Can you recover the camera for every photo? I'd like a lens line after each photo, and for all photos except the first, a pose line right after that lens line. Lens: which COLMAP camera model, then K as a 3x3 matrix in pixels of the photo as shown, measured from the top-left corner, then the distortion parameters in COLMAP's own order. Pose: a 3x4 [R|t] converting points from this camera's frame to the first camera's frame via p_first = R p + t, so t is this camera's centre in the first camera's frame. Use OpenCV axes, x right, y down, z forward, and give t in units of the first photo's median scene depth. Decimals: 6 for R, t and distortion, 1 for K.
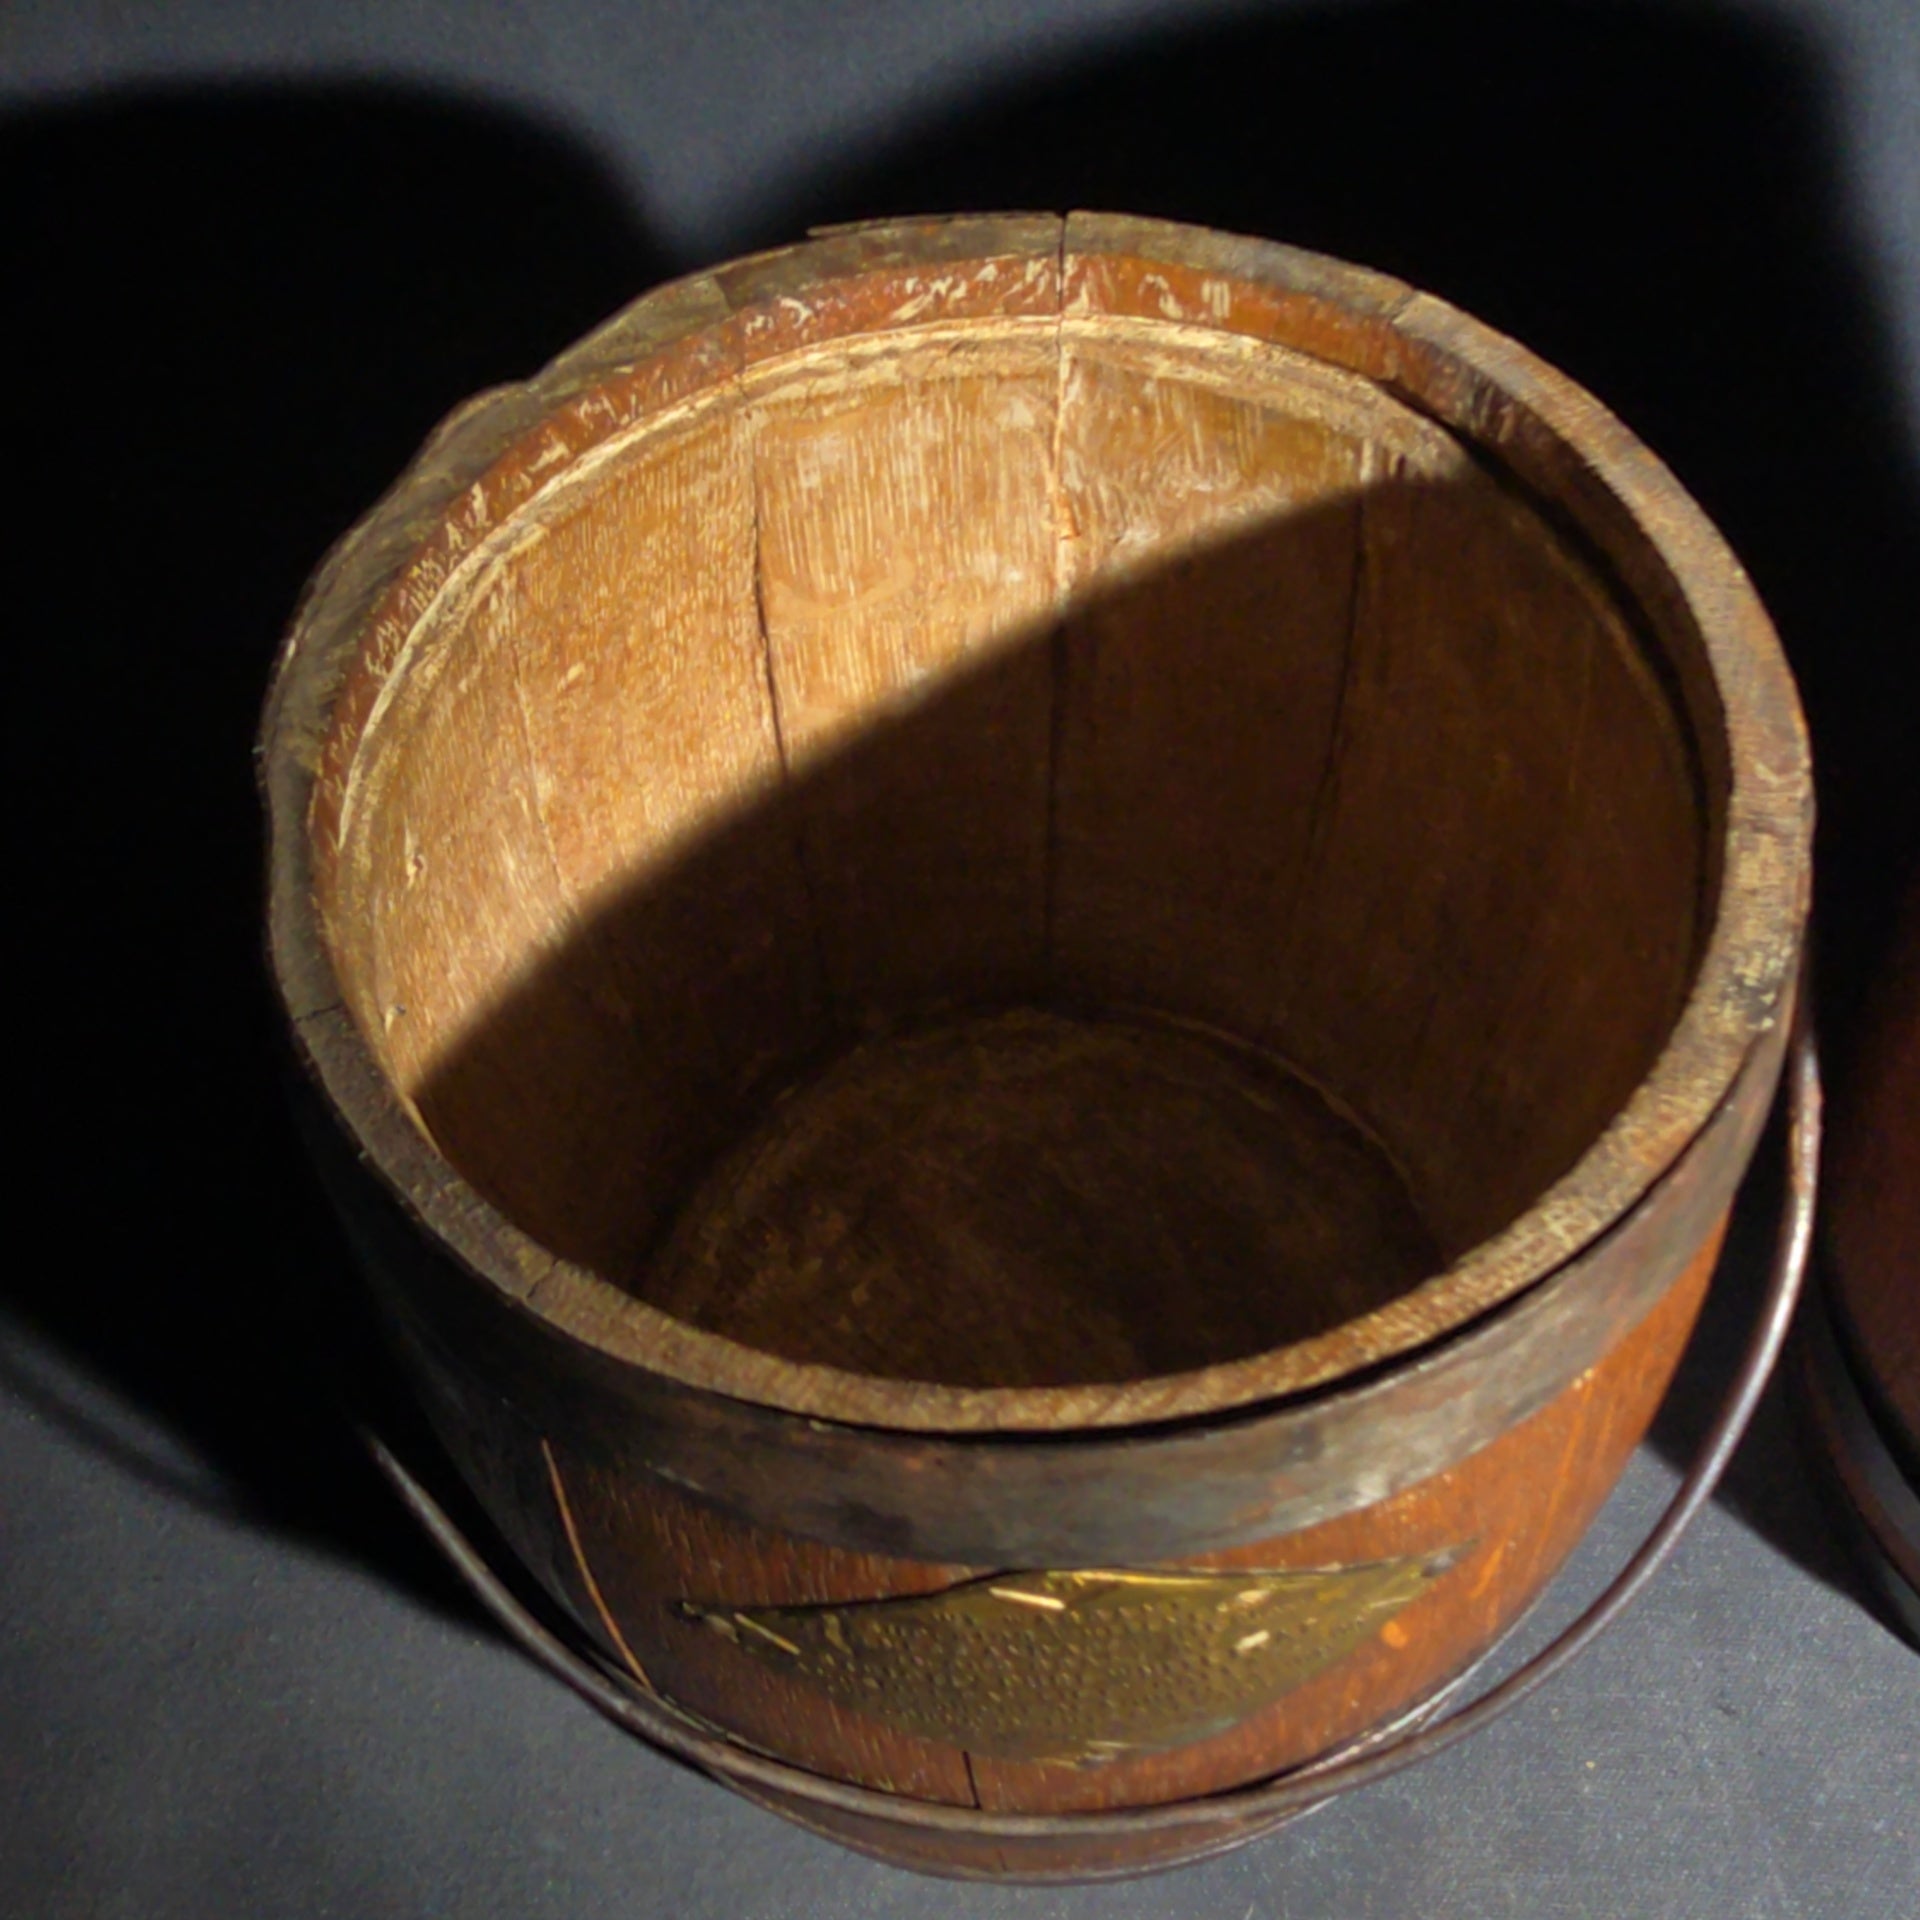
lens RADIAL K [[2784.2, 0, 940.3], [0, 2784.2, 960.8], [0, 0, 1]] dist [-0.015794, 0.000000]
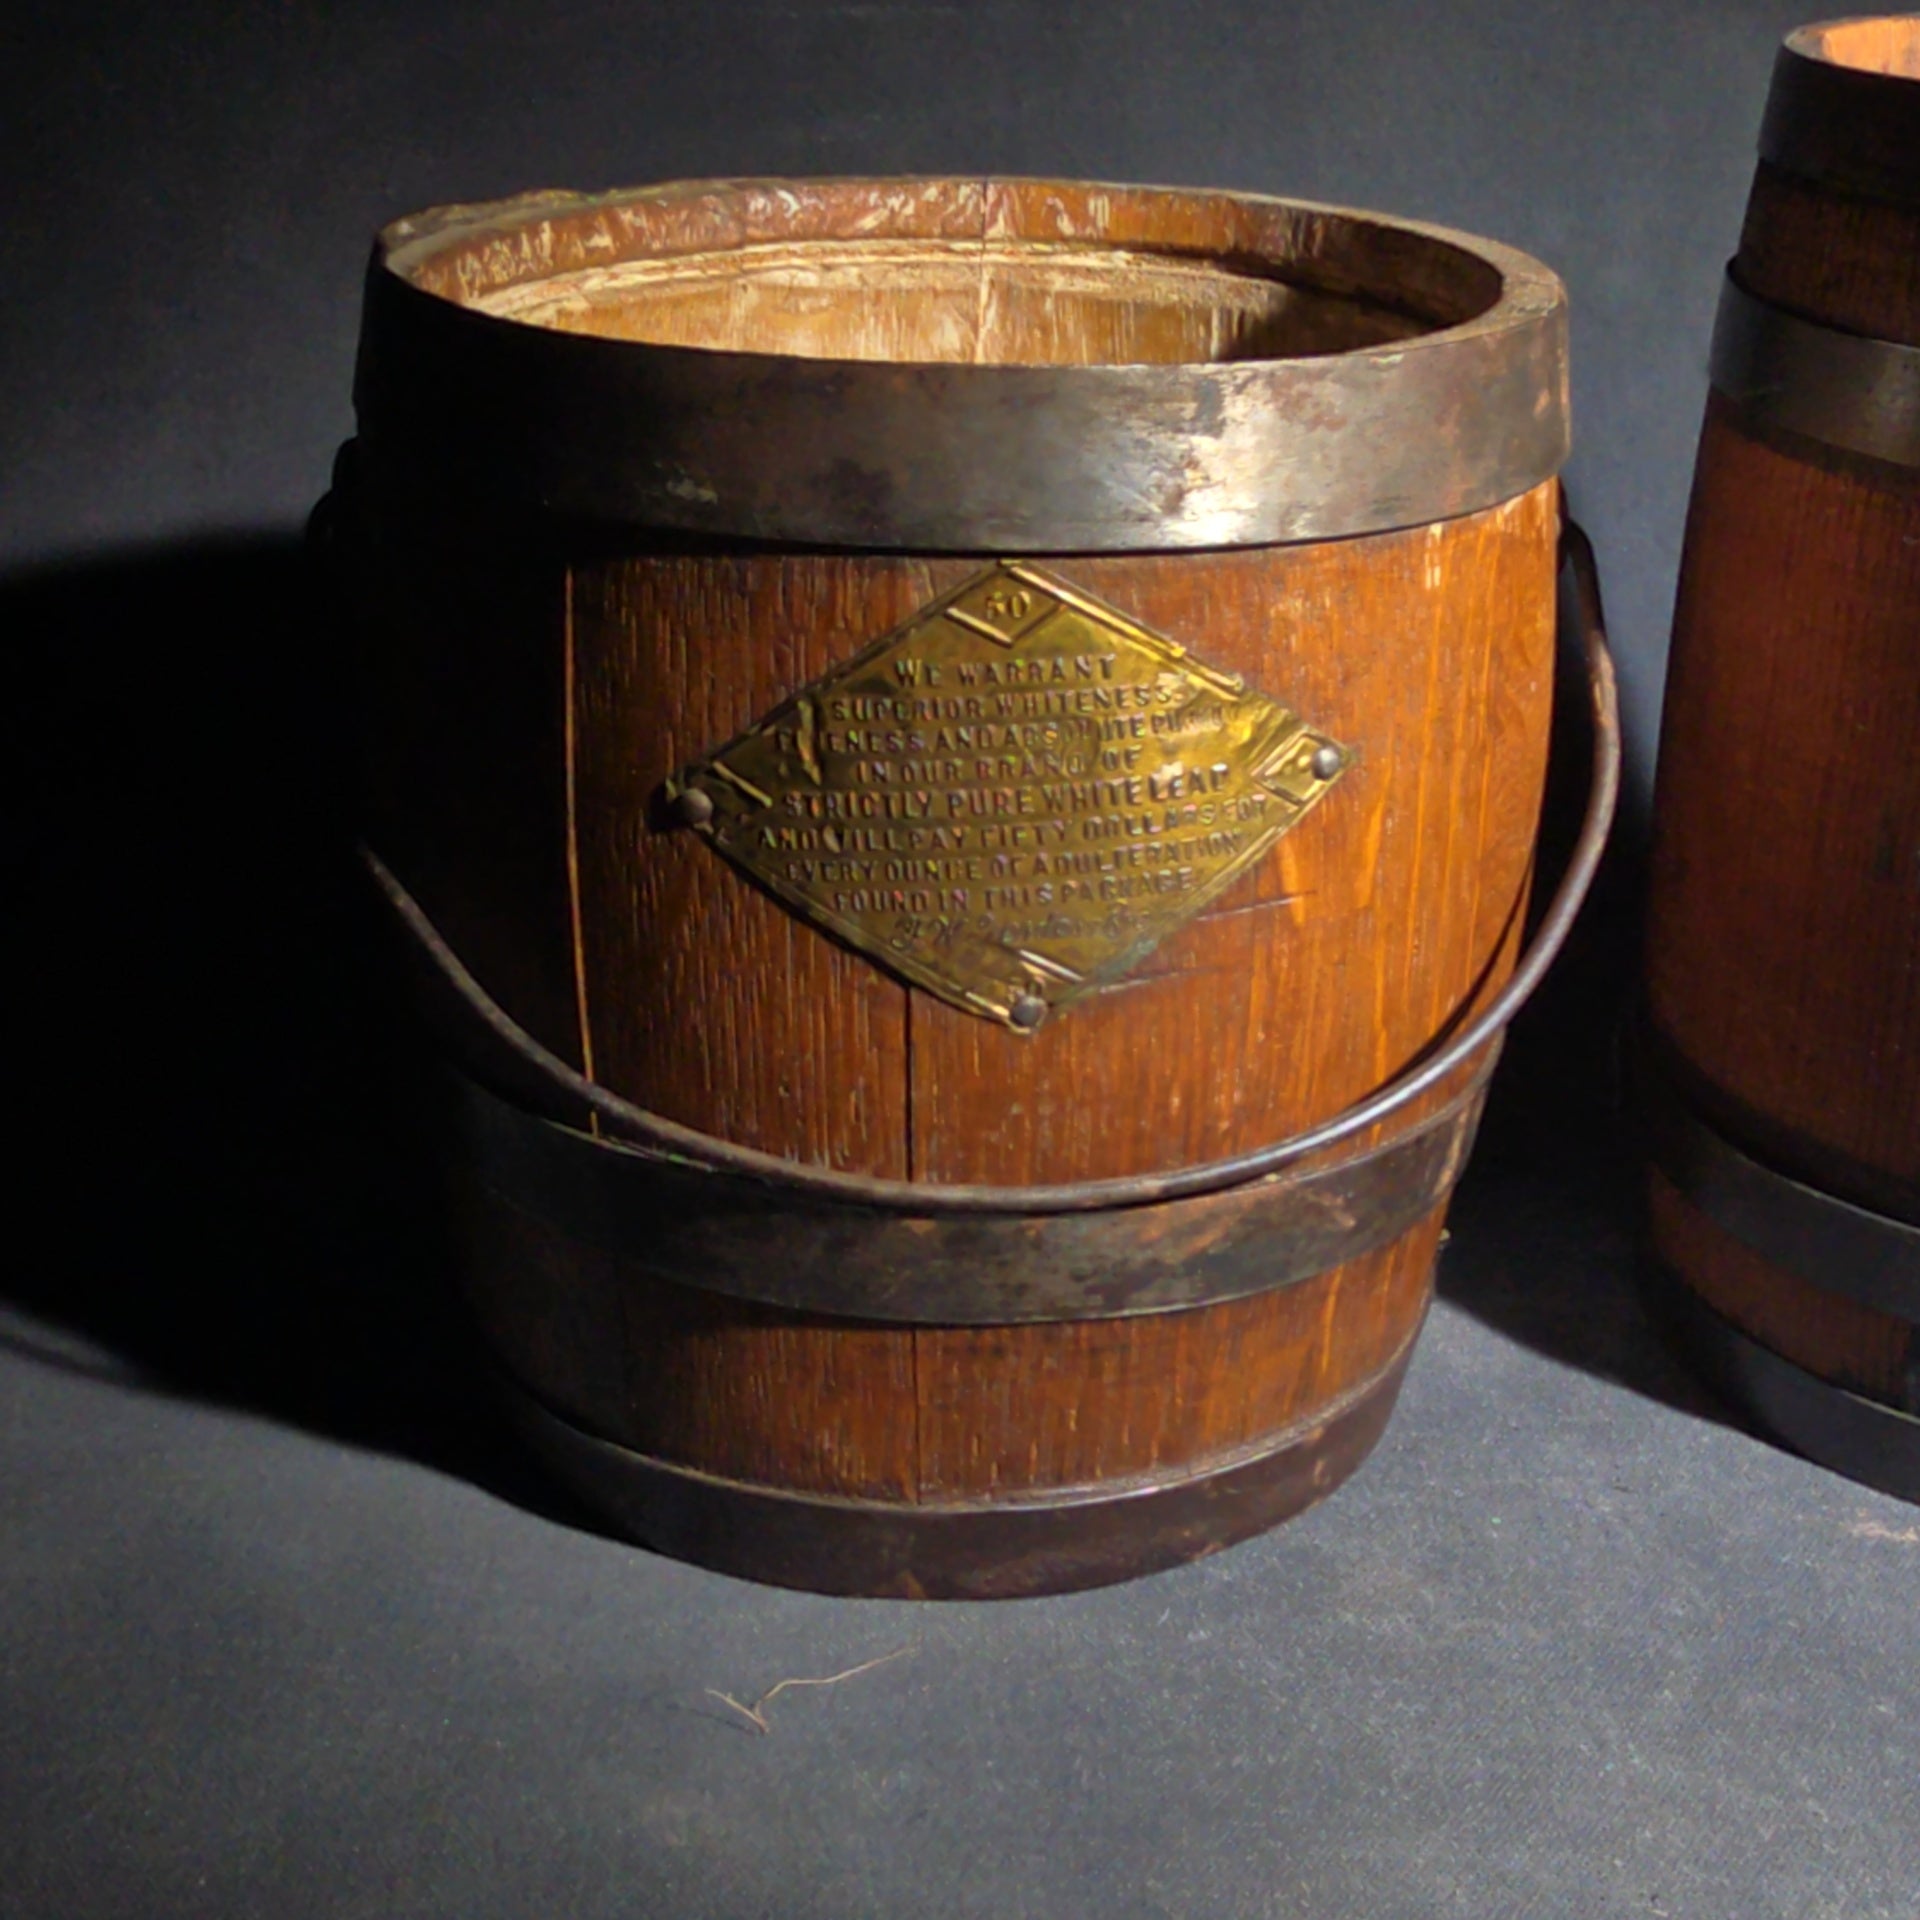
lens RADIAL K [[2784.2, 0, 928.1], [0, 2784.2, 956.9], [0, 0, 1]] dist [-0.015794, 0.000000]
pose [[0.997750, 0.044368, 0.050257, -0.035472], [-0.009069, 0.832105, -0.554544, 0.808185], [-0.066423, 0.552841, 0.830635, 0.081659]]
